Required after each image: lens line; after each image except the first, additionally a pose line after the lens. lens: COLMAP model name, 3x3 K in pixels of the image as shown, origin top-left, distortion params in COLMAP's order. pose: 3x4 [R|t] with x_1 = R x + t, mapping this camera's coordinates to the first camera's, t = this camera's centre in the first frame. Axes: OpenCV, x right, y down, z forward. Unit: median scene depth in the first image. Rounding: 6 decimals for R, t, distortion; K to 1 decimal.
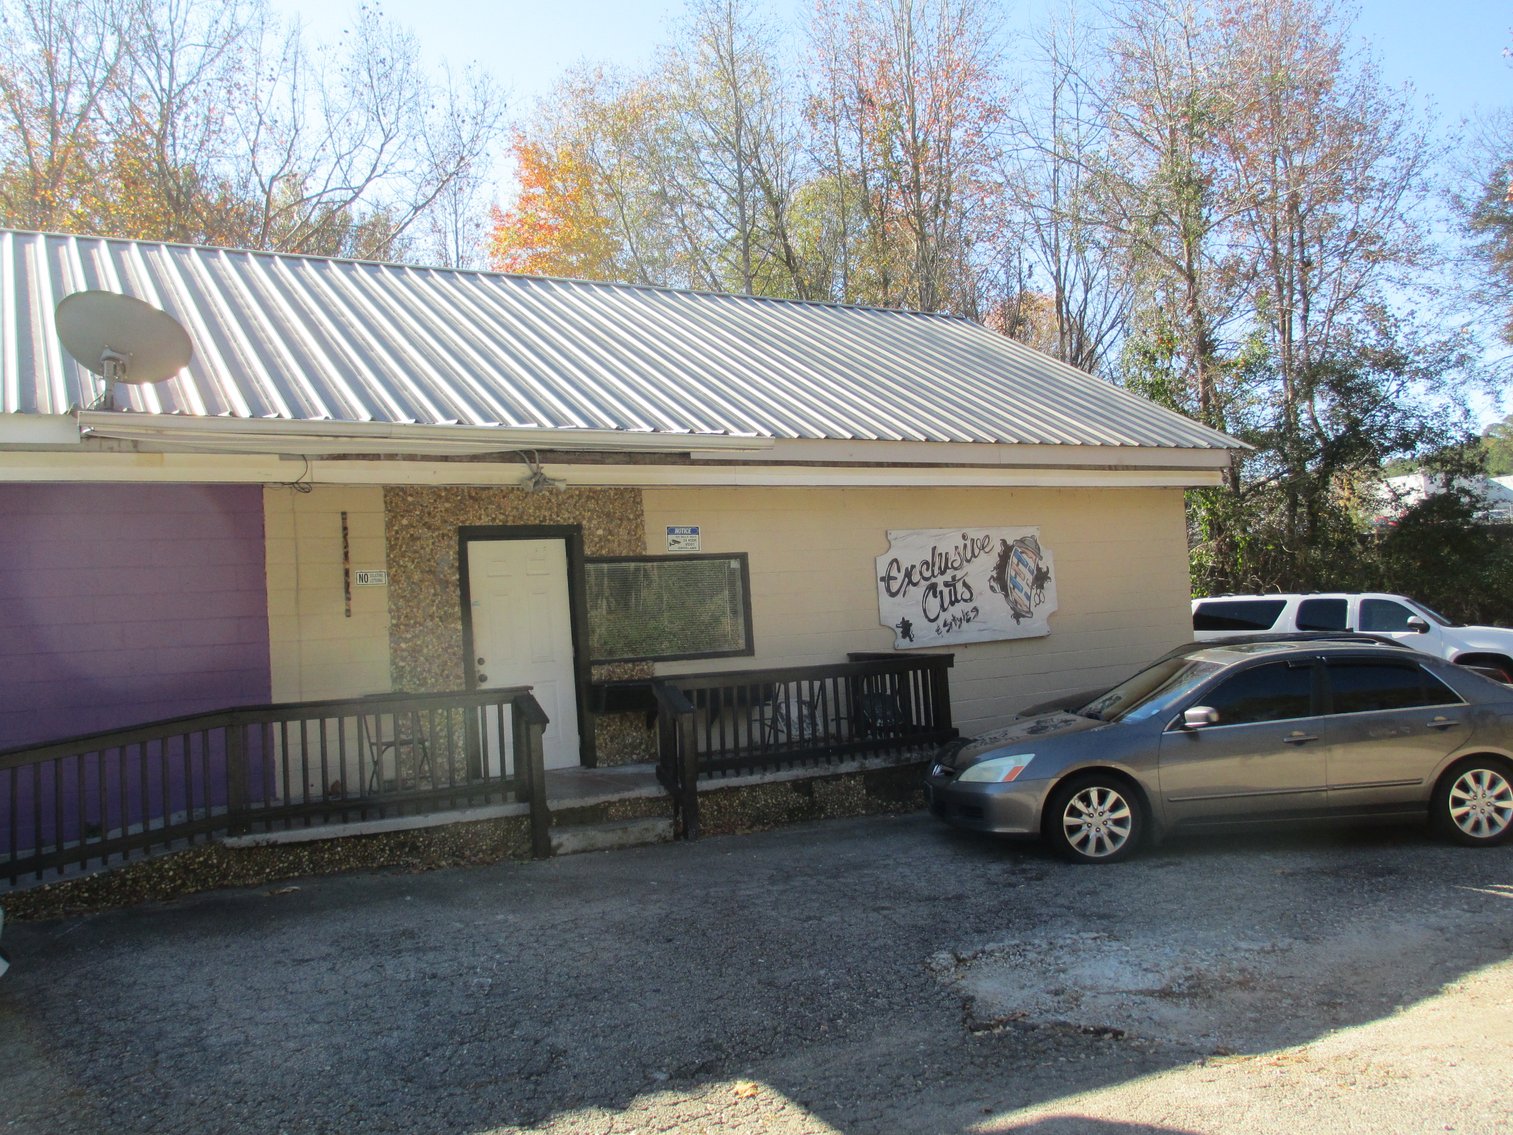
lens RADIAL K [[1263.1, 0, 760.5], [0, 1263.1, 565.8], [0, 0, 1]] dist [-0.071472, 0.028334]
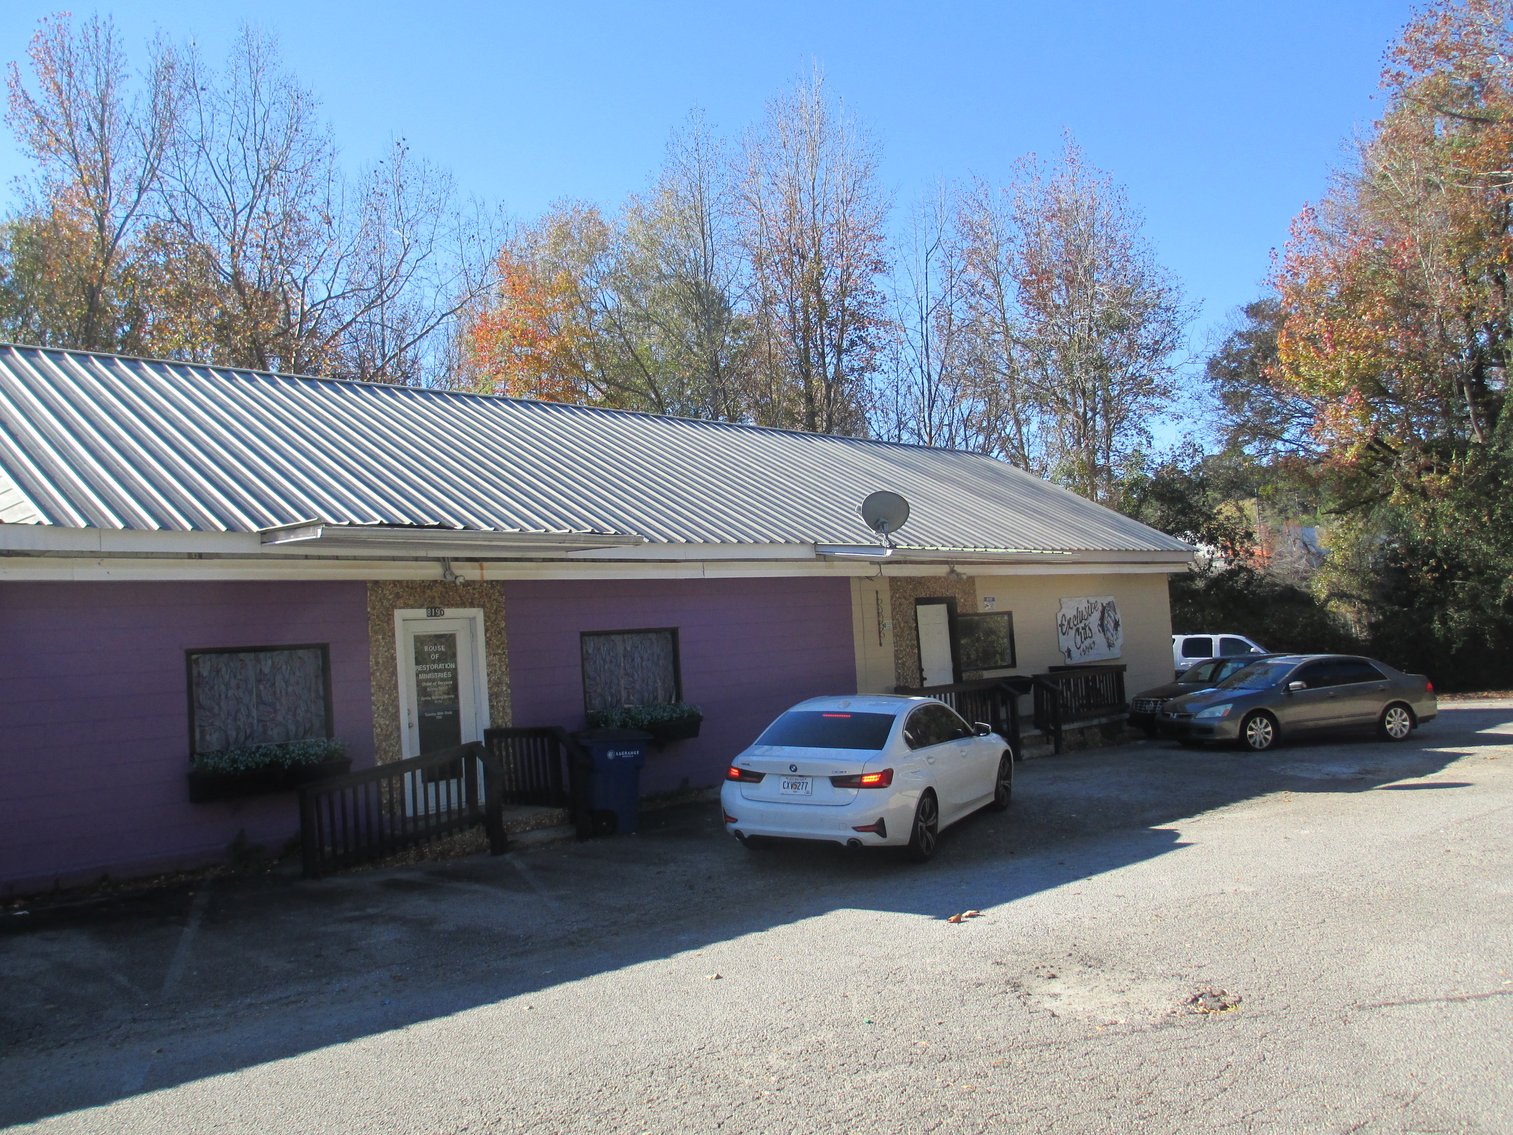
lens RADIAL K [[1263.1, 0, 756.4], [0, 1263.1, 560.8], [0, 0, 1]] dist [-0.071472, 0.028334]
pose [[0.963100, 0.015655, 0.268688, -0.895434], [-0.005504, 0.999244, -0.038490, -0.011679], [-0.269088, 0.035591, 0.962458, -0.690955]]
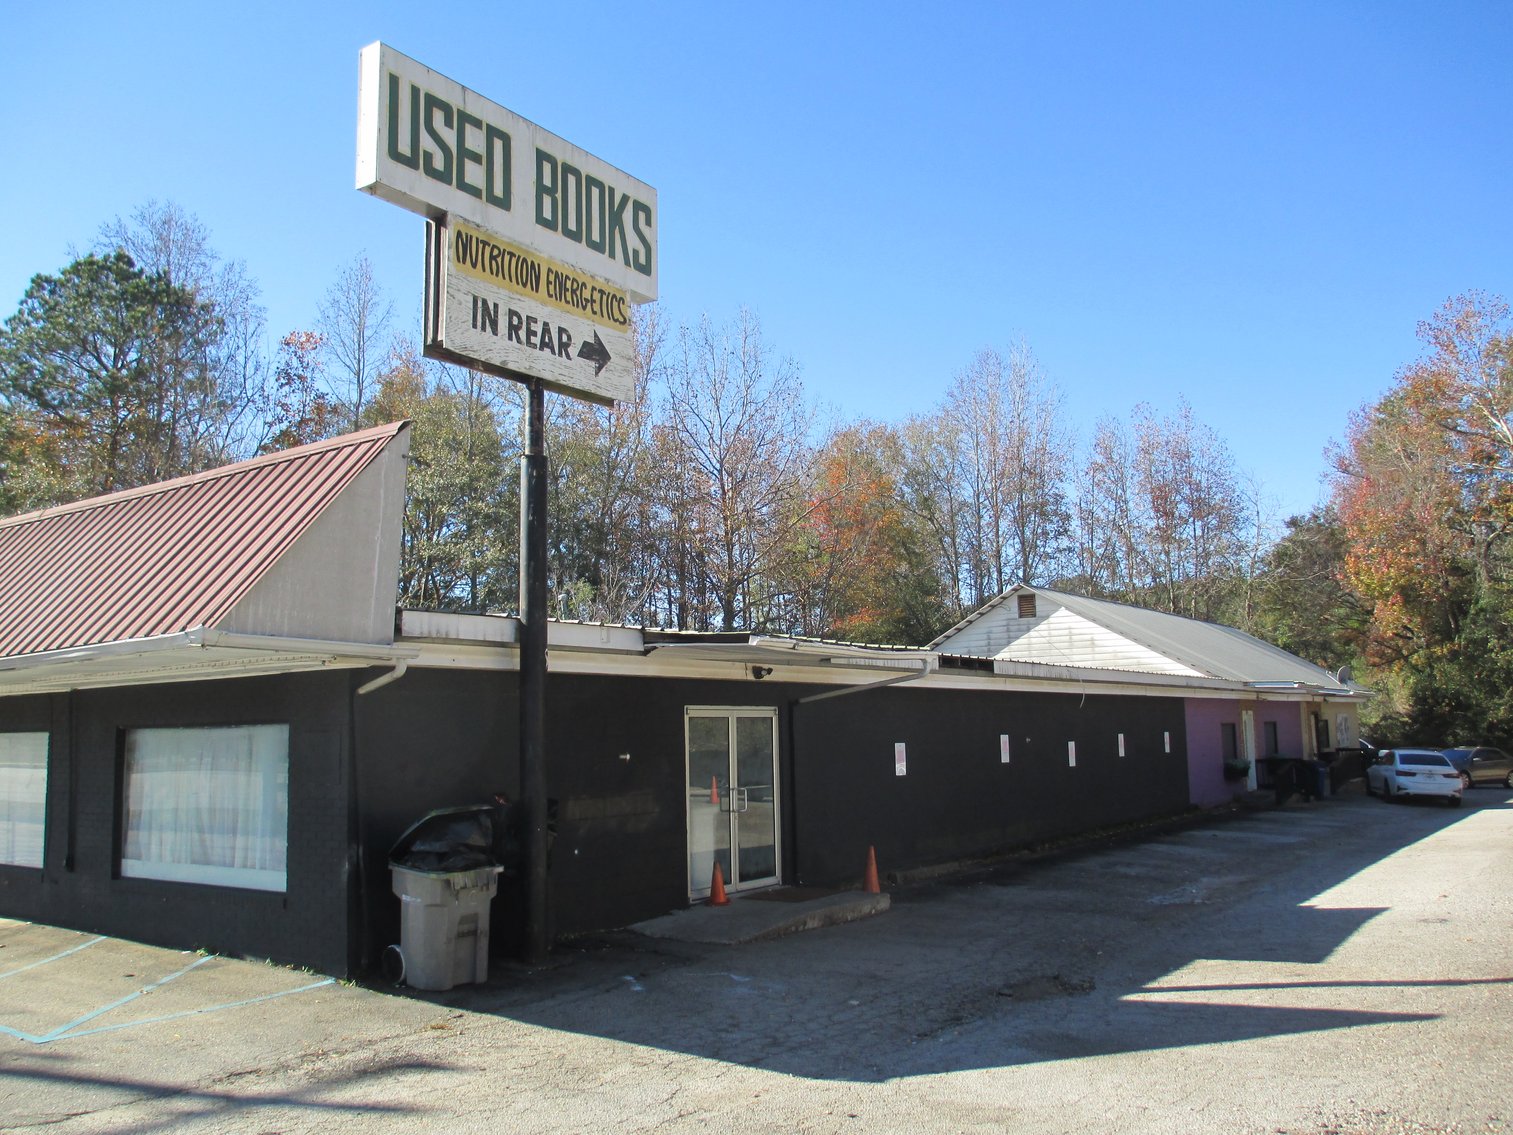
lens RADIAL K [[1263.1, 0, 757.2], [0, 1263.1, 564.4], [0, 0, 1]] dist [-0.071472, 0.028334]
pose [[0.909196, 0.097778, 0.404725, -3.175756], [-0.055928, 0.991906, -0.113996, 0.048862], [-0.412596, 0.081009, 0.907305, -1.725904]]
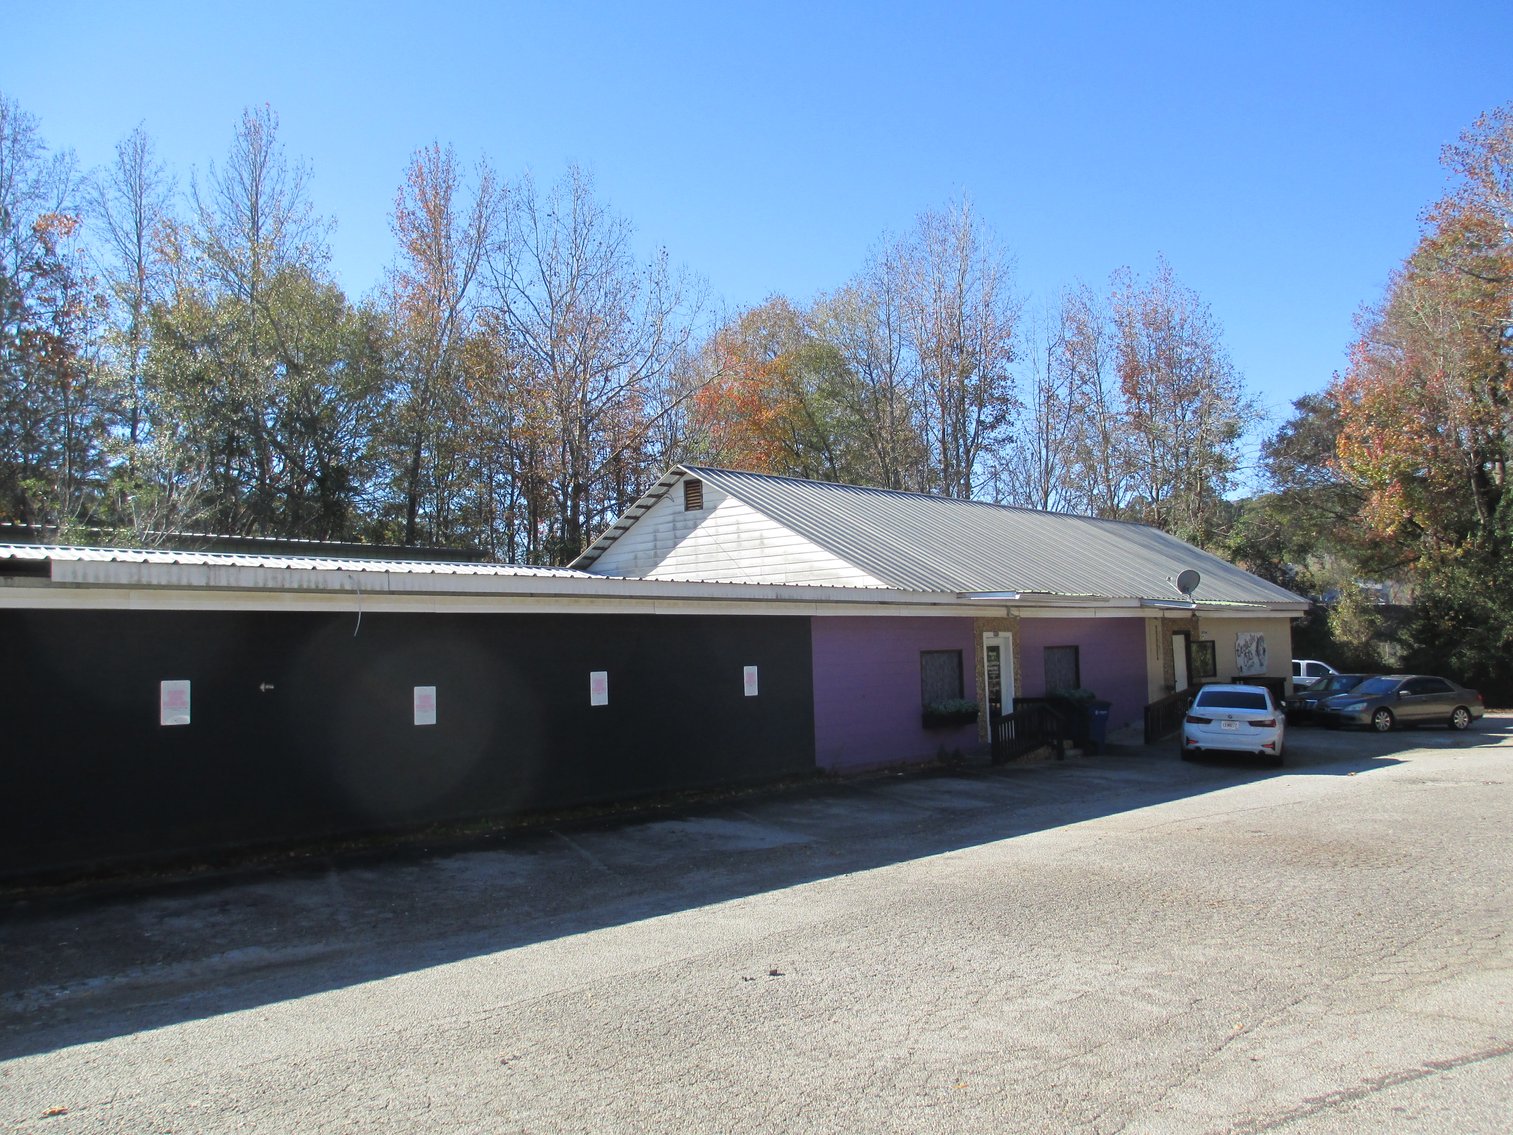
lens RADIAL K [[1263.1, 0, 753.9], [0, 1263.1, 562.4], [0, 0, 1]] dist [-0.071472, 0.028334]
pose [[0.951739, 0.055577, 0.301835, -1.937063], [-0.043654, 0.997982, -0.046111, -0.011549], [-0.303789, 0.030709, 0.952244, -1.434063]]
